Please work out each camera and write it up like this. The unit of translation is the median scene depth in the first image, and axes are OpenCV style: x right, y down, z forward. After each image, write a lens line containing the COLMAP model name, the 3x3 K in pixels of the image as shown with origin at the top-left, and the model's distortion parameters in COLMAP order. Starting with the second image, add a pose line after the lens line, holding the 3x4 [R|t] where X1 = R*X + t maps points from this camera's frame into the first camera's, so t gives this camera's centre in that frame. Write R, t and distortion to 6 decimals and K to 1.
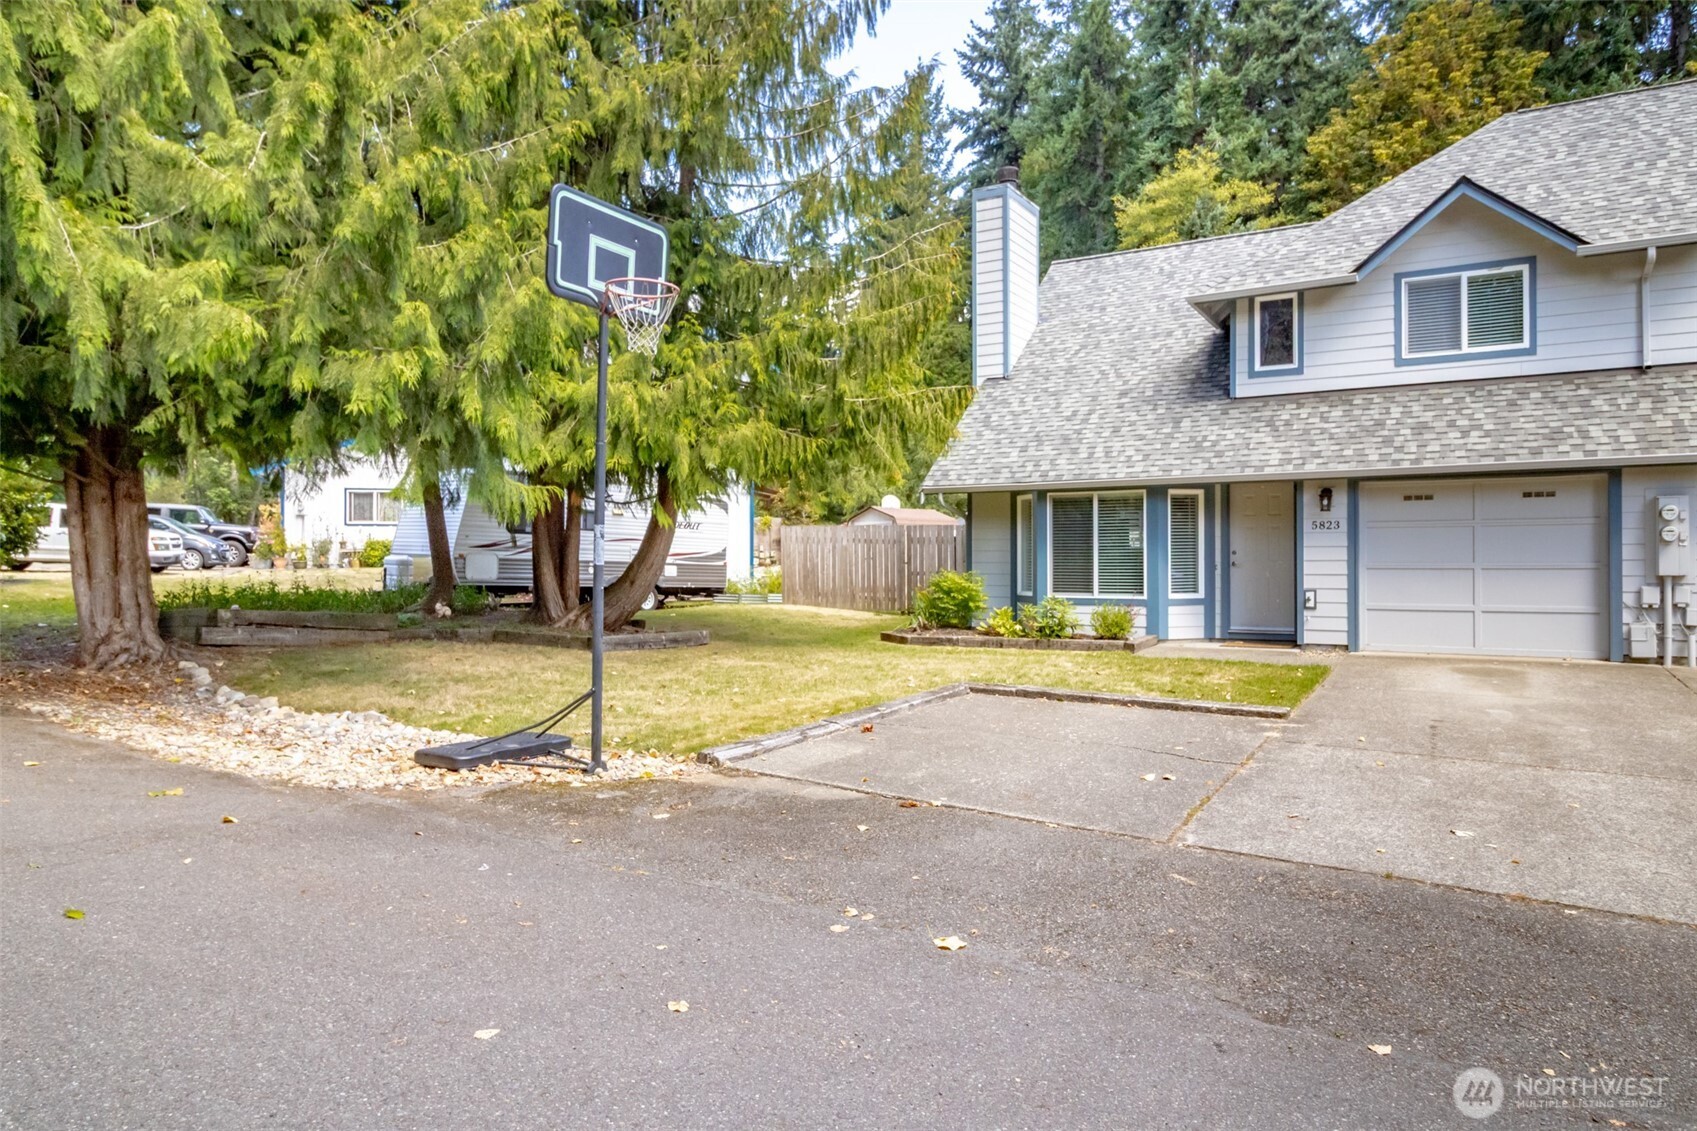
lens RADIAL K [[1050.8, 0, 878.3], [0, 1050.8, 546.9], [0, 0, 1]] dist [0.001226, -0.005706]
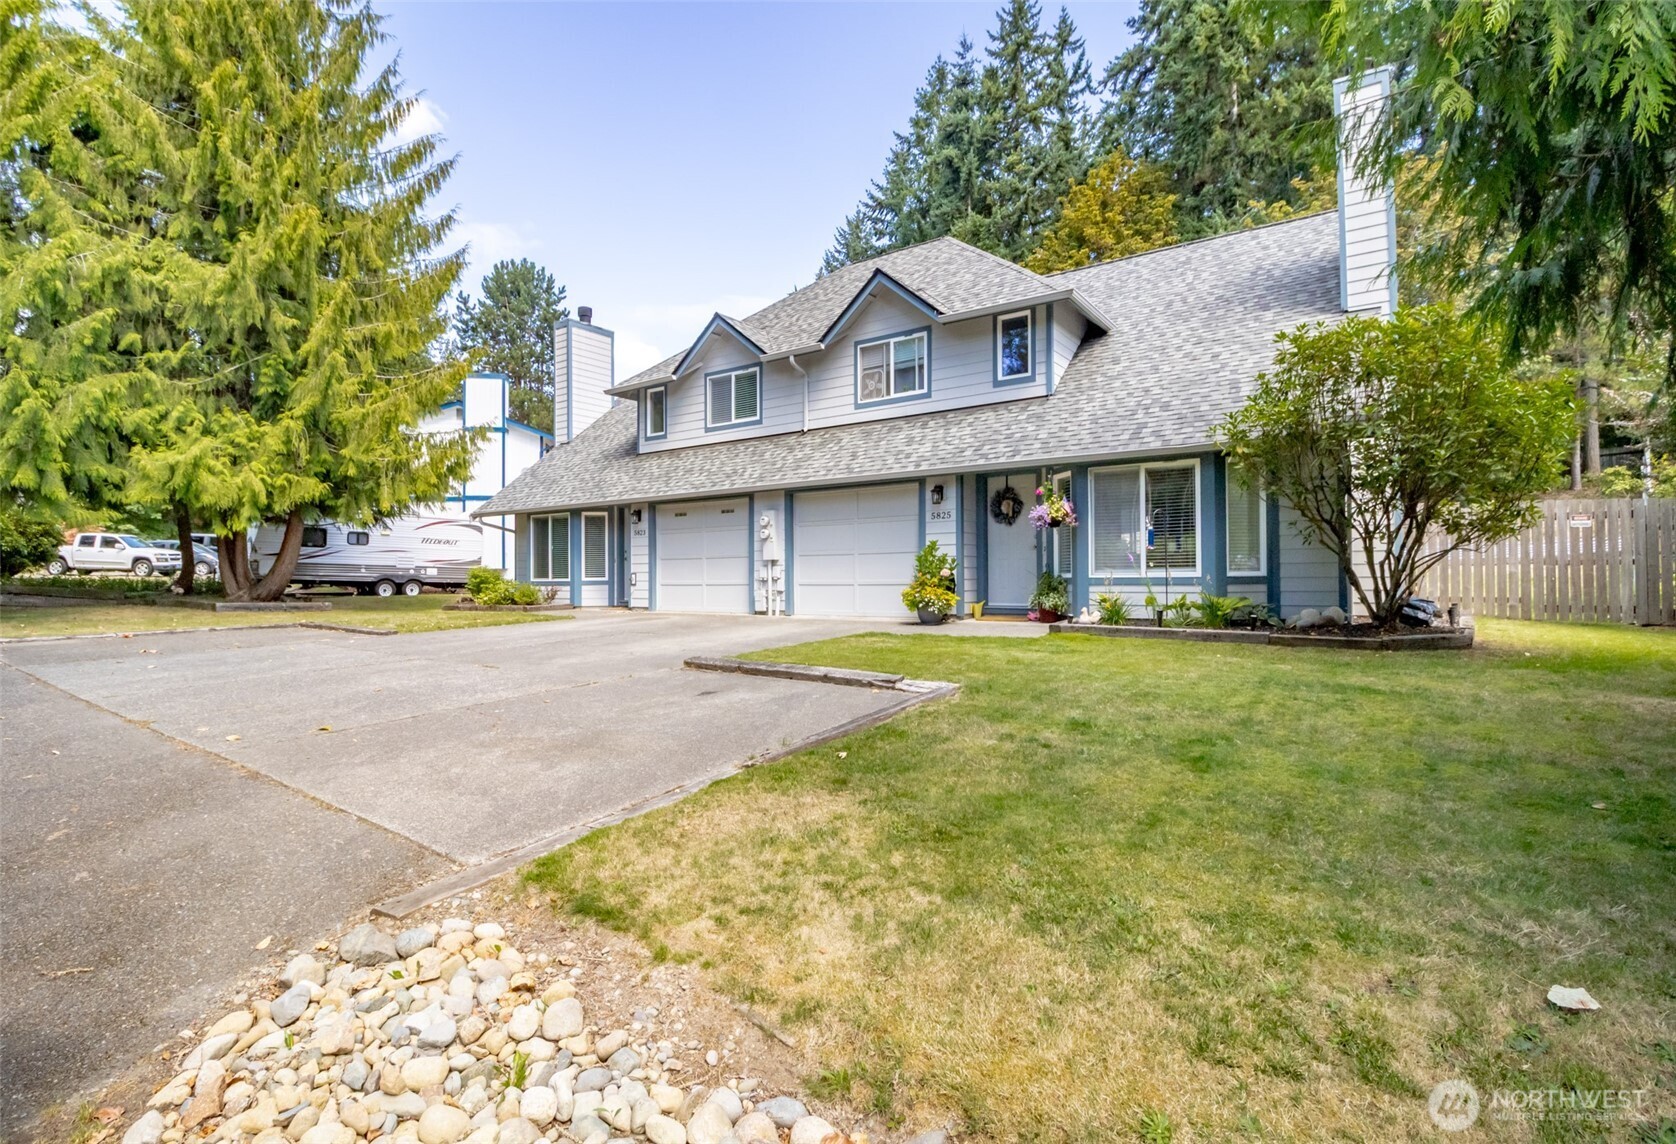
lens RADIAL K [[795.2, 0, 866.0], [0, 795.2, 563.9], [0, 0, 1]] dist [-0.003107, -0.000875]
pose [[0.996677, -0.005975, -0.081241, 0.801700], [0.005609, 0.999973, -0.004735, 0.031931], [0.081267, 0.004264, 0.996683, -0.165952]]
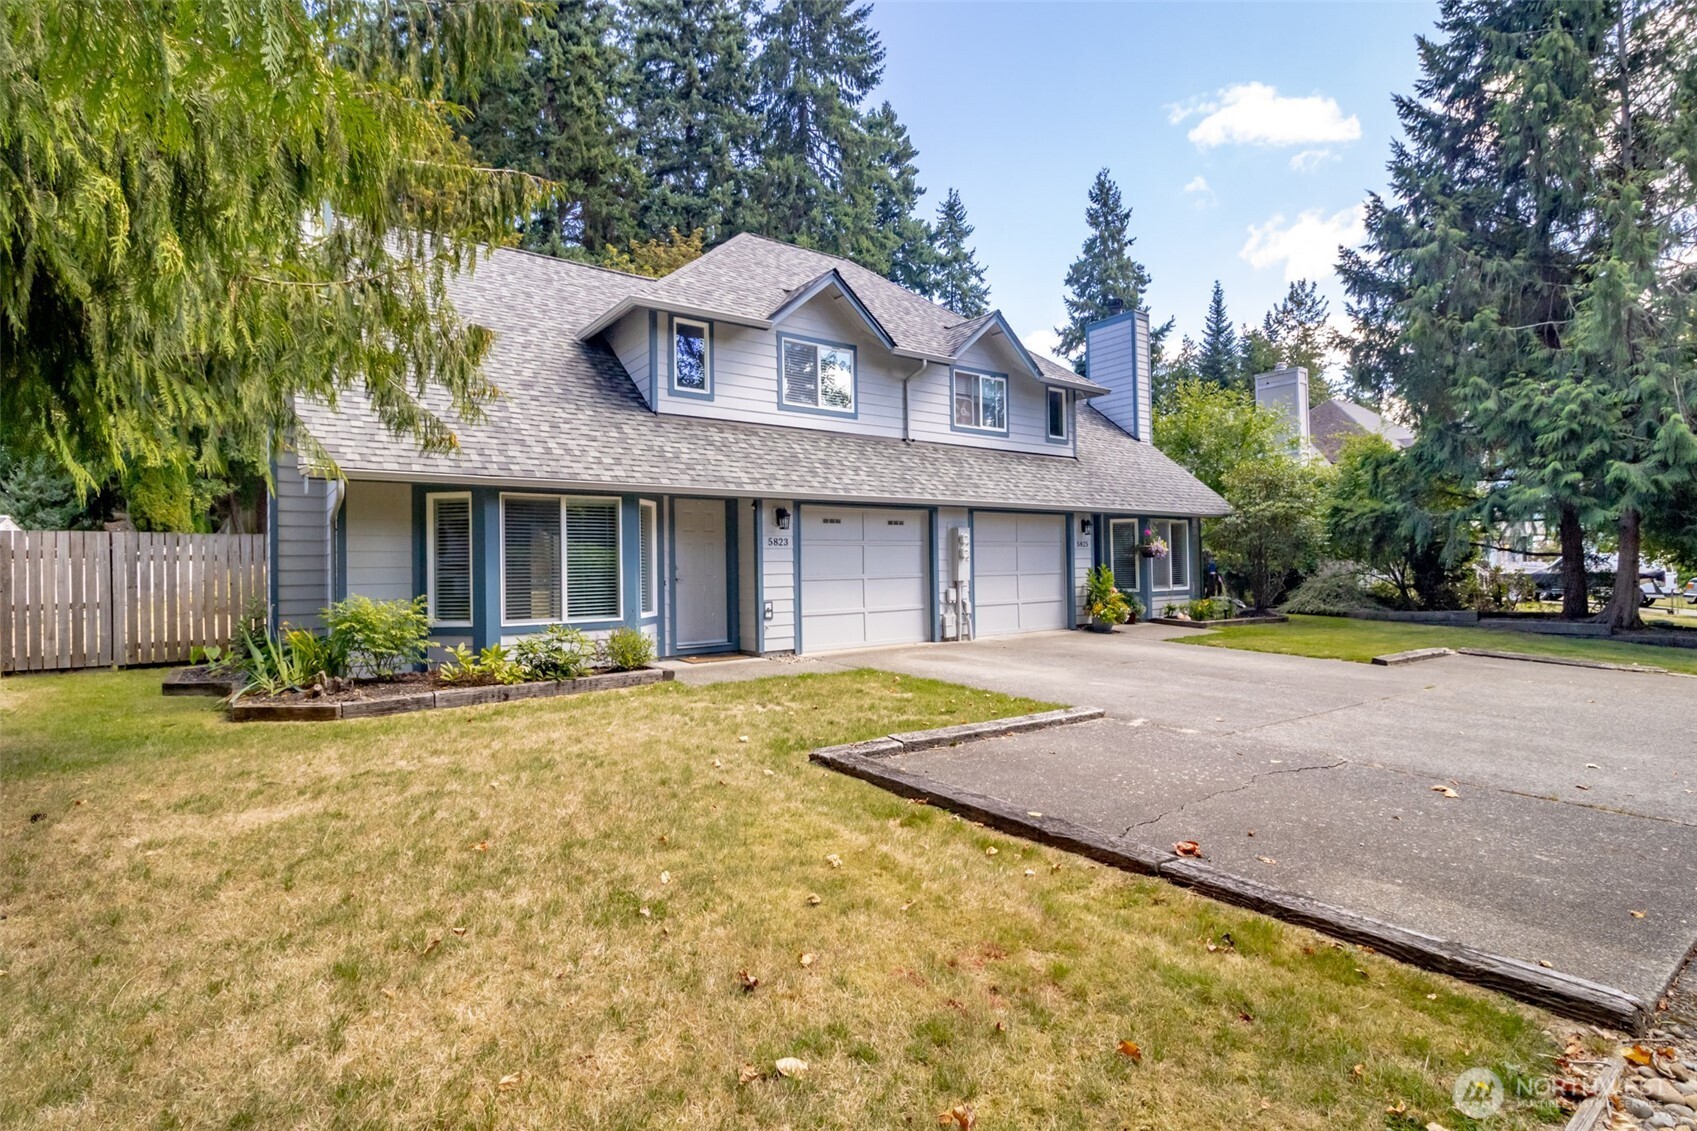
lens RADIAL K [[794.9, 0, 823.3], [0, 794.9, 554.6], [0, 0, 1]] dist [-0.001942, -0.011529]
pose [[0.414183, 0.013716, 0.910090, -0.286912], [0.006488, 0.999817, -0.018020, 0.007222], [-0.910171, 0.013368, 0.414018, 0.566859]]
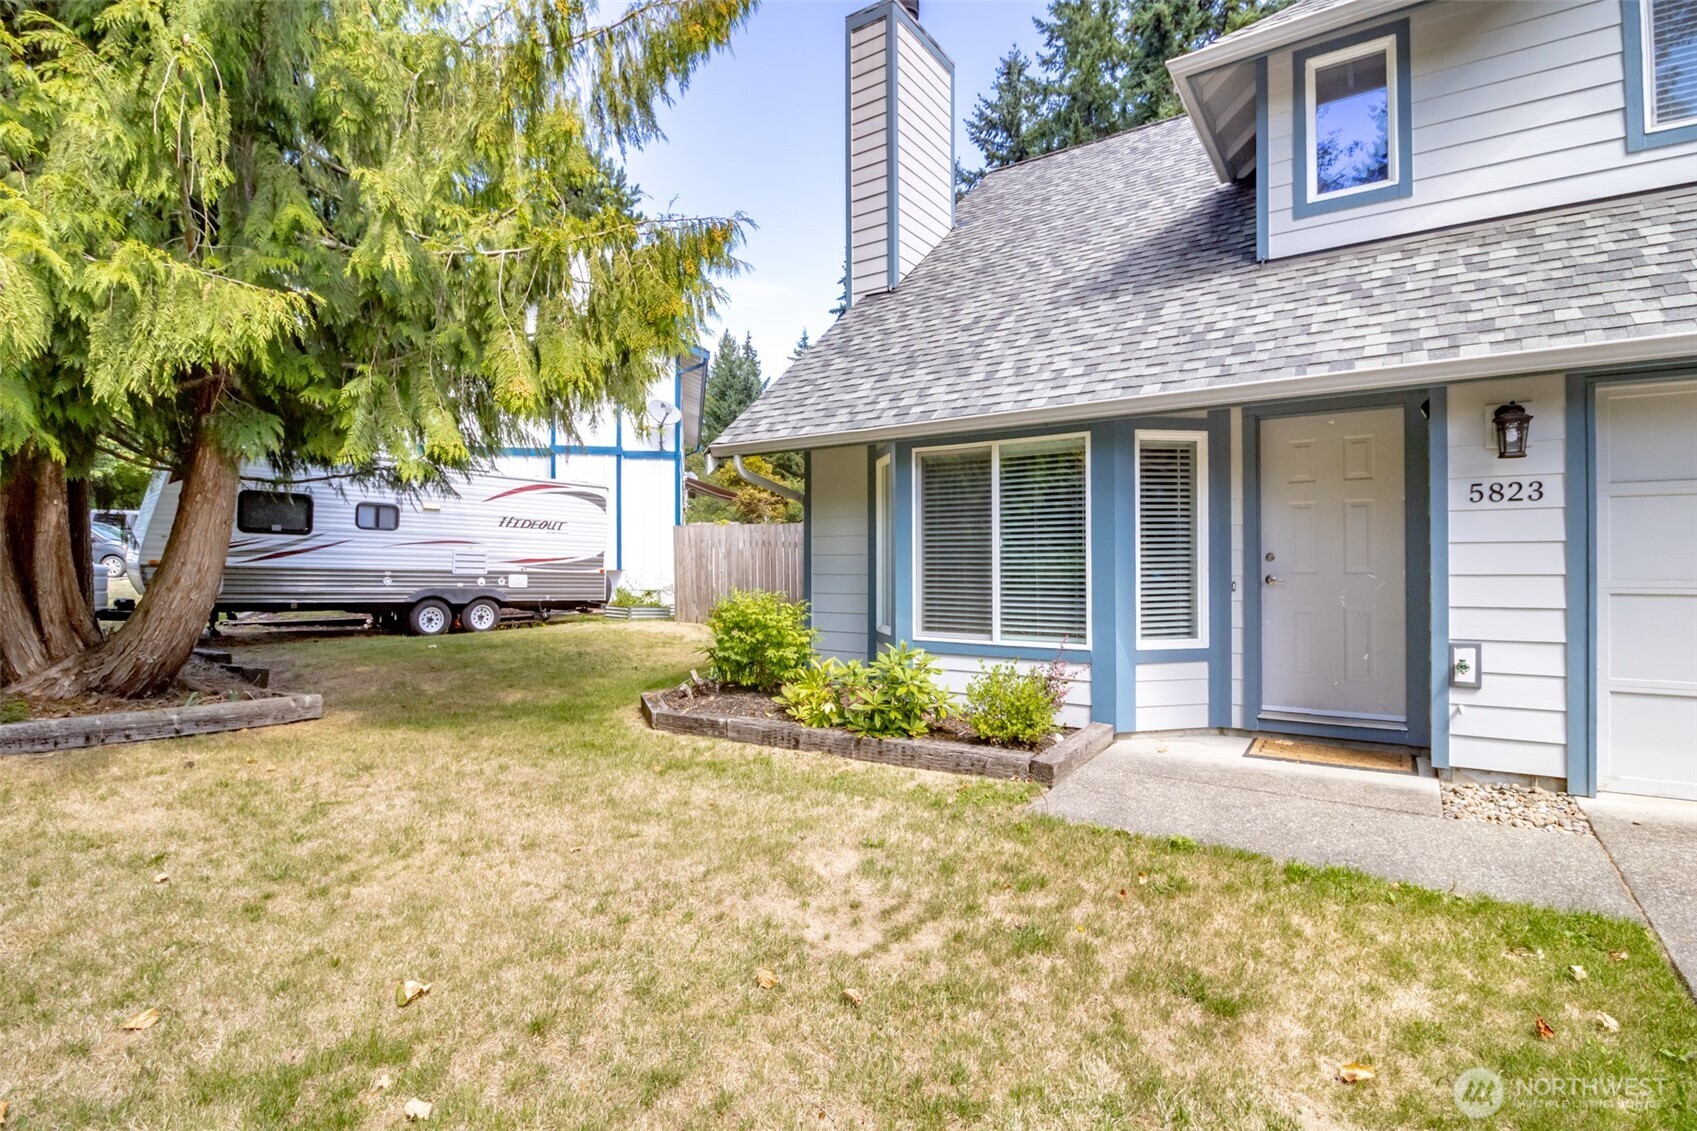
lens RADIAL K [[794.9, 0, 886.0], [0, 794.9, 557.4], [0, 0, 1]] dist [-0.001942, -0.011529]
pose [[0.998305, -0.002404, -0.058149, 0.179591], [0.002726, 0.999981, 0.005463, 0.003107], [0.058135, -0.005612, 0.998293, 0.616293]]
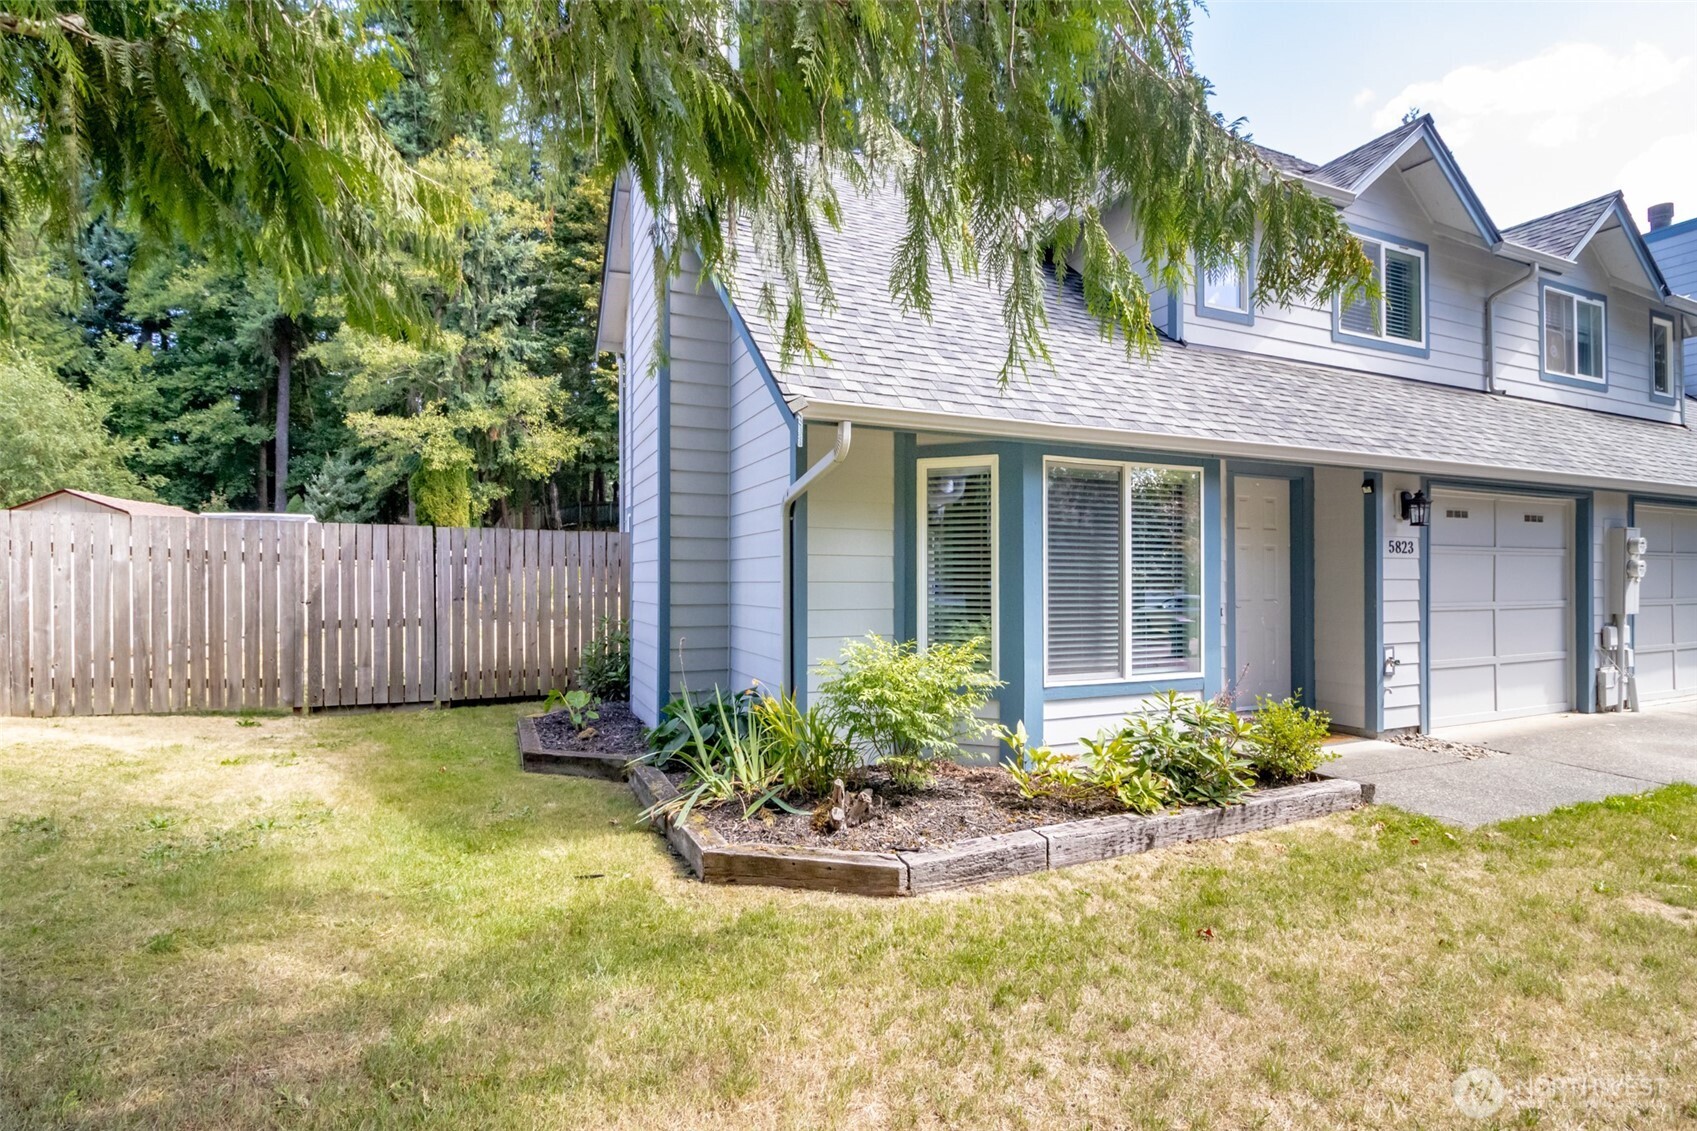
lens RADIAL K [[794.9, 0, 828.0], [0, 794.9, 578.3], [0, 0, 1]] dist [-0.001942, -0.011529]
pose [[0.607123, 0.007187, 0.794575, -0.172377], [-0.010756, 0.999942, -0.000826, 0.002890], [-0.794535, -0.008045, 0.607165, 0.909445]]
